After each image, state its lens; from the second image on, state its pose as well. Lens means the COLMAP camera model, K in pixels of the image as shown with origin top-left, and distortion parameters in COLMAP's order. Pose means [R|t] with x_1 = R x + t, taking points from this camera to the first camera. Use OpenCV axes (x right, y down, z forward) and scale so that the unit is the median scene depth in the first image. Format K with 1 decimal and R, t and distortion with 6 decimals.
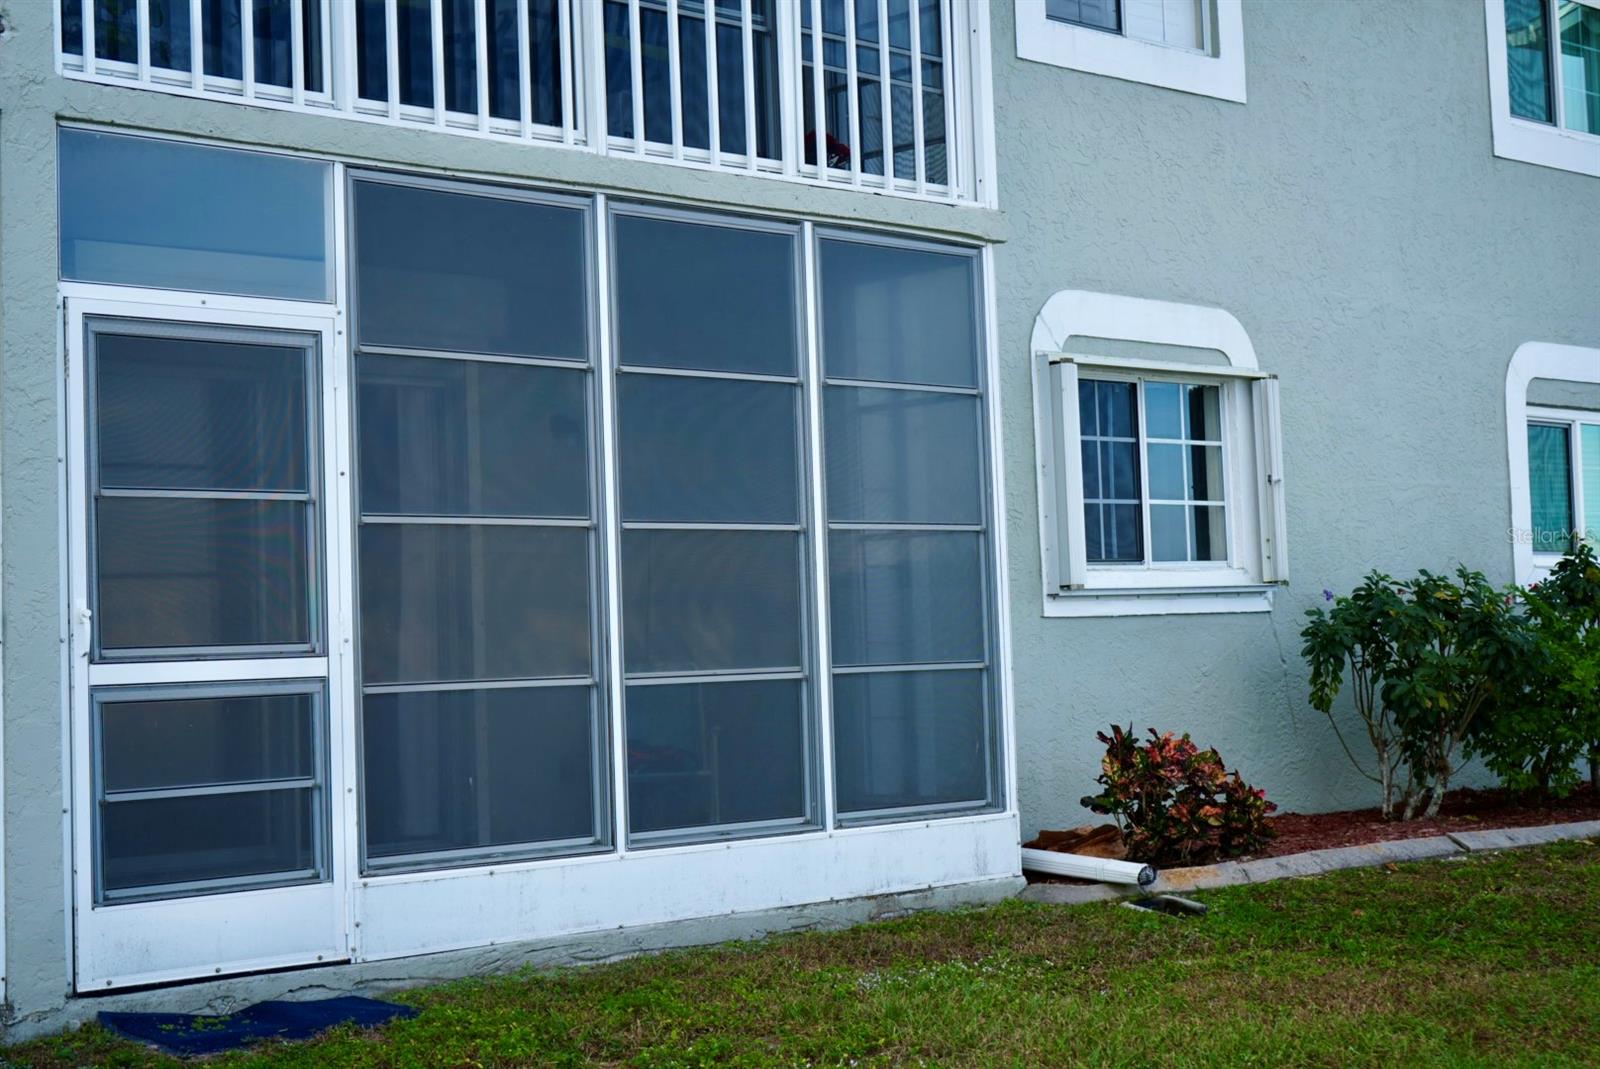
lens RADIAL K [[2480.9, 0, 800.0], [0, 2480.9, 534.5], [0, 0, 1]] dist [0.000112, -0.007069]
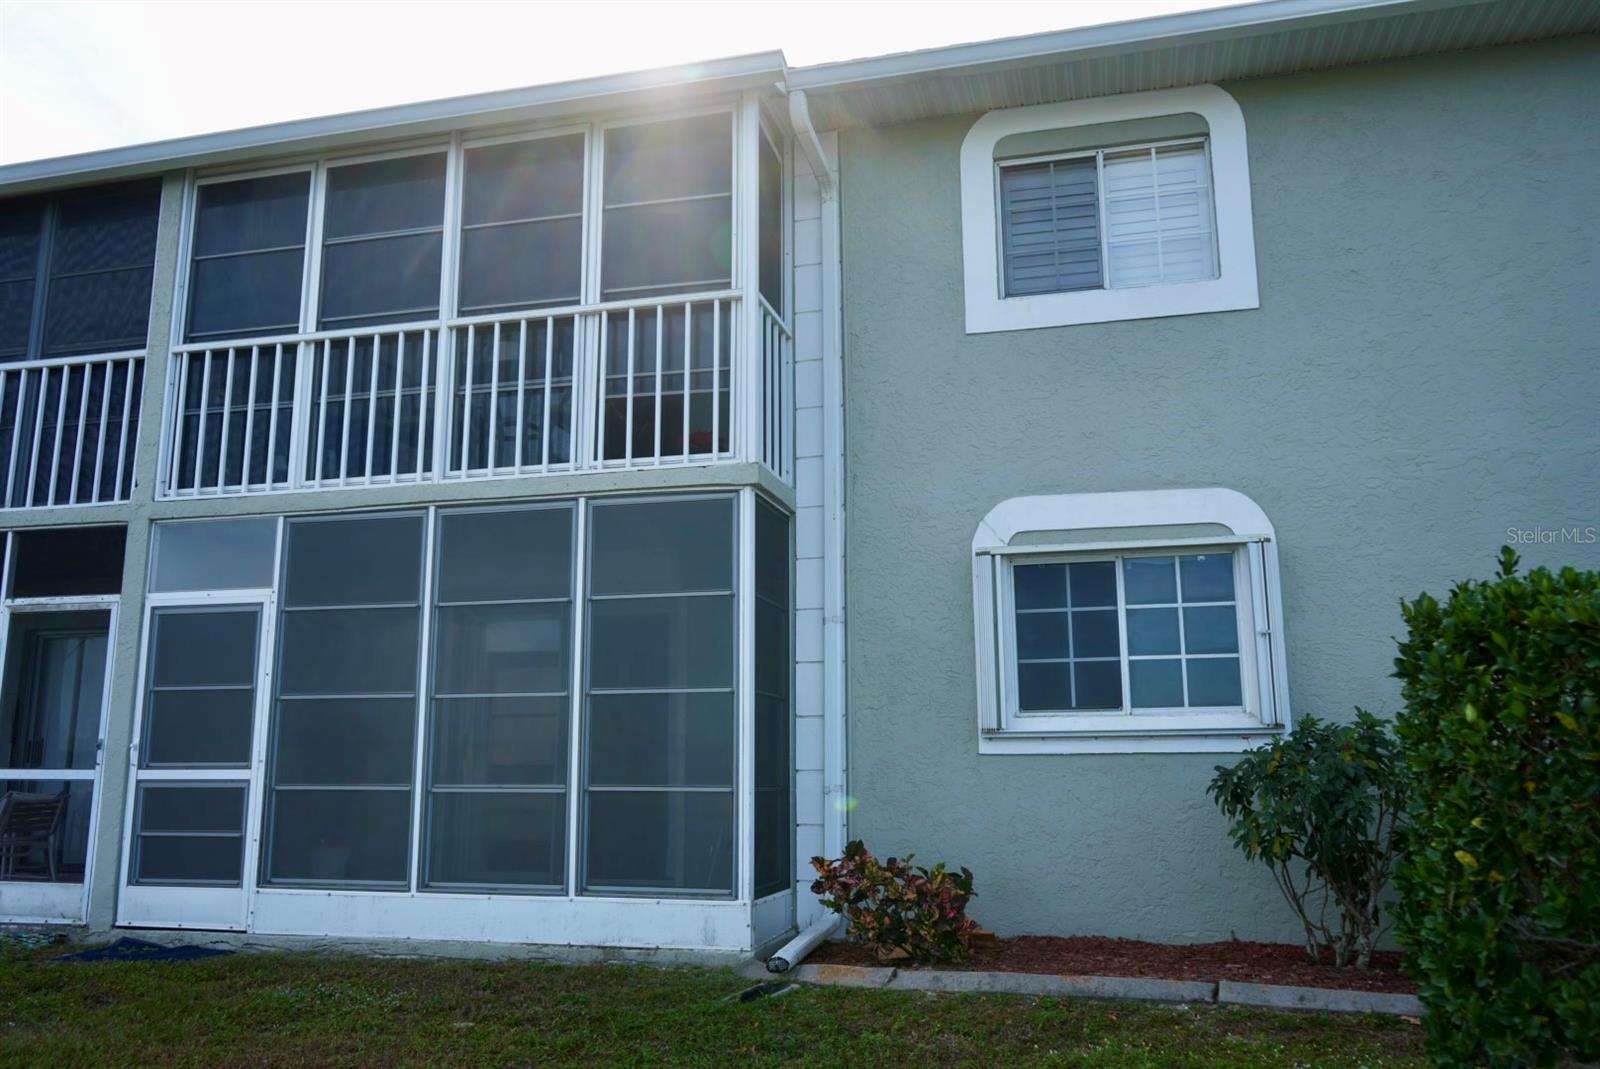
lens RADIAL K [[1265.8, 0, 800.0], [0, 1265.8, 534.5], [0, 0, 1]] dist [-0.001338, 0.000163]
pose [[0.530441, -0.124159, -0.838580, 0.756254], [0.022574, 0.990934, -0.132437, 0.006745], [0.847421, 0.051320, 0.528435, 0.702084]]
